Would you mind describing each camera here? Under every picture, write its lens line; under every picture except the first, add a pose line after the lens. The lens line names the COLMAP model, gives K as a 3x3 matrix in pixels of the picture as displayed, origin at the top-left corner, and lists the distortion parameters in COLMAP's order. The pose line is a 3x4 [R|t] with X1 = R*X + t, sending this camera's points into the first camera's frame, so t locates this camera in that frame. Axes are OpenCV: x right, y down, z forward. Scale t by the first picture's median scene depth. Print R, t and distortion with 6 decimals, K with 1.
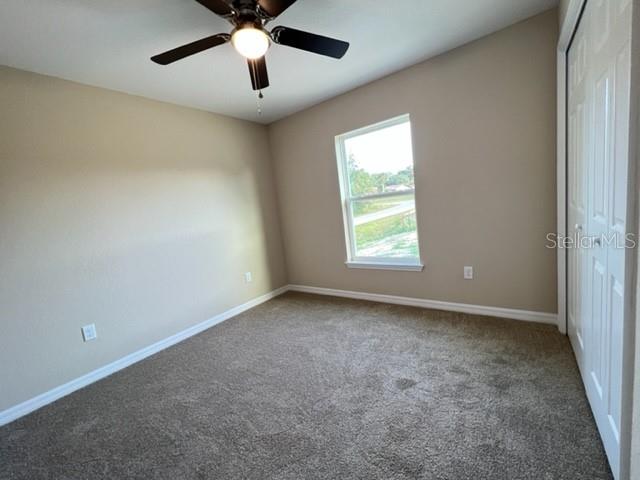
lens RADIAL K [[267.7, 0, 321.1], [0, 267.7, 239.3], [0, 0, 1]] dist [0.000312, 0.000602]
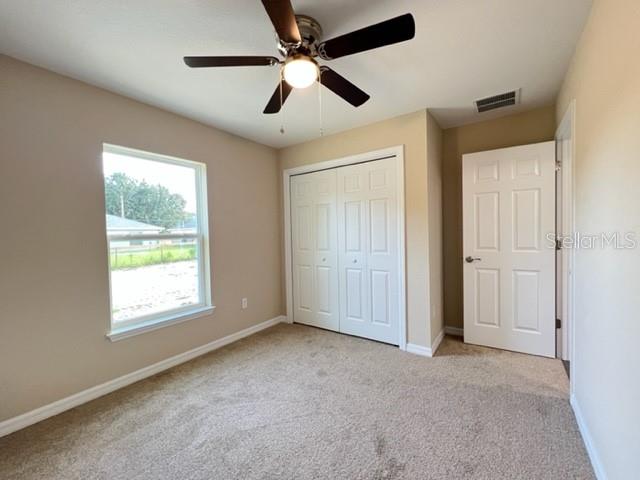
lens RADIAL K [[267.7, 0, 317.7], [0, 267.7, 238.7], [0, 0, 1]] dist [0.000312, 0.000602]
pose [[-0.001937, 0.096555, 0.995326, -0.733614], [0.151289, 0.983899, -0.095152, -0.001327], [-0.988488, 0.150398, -0.016514, 0.632976]]
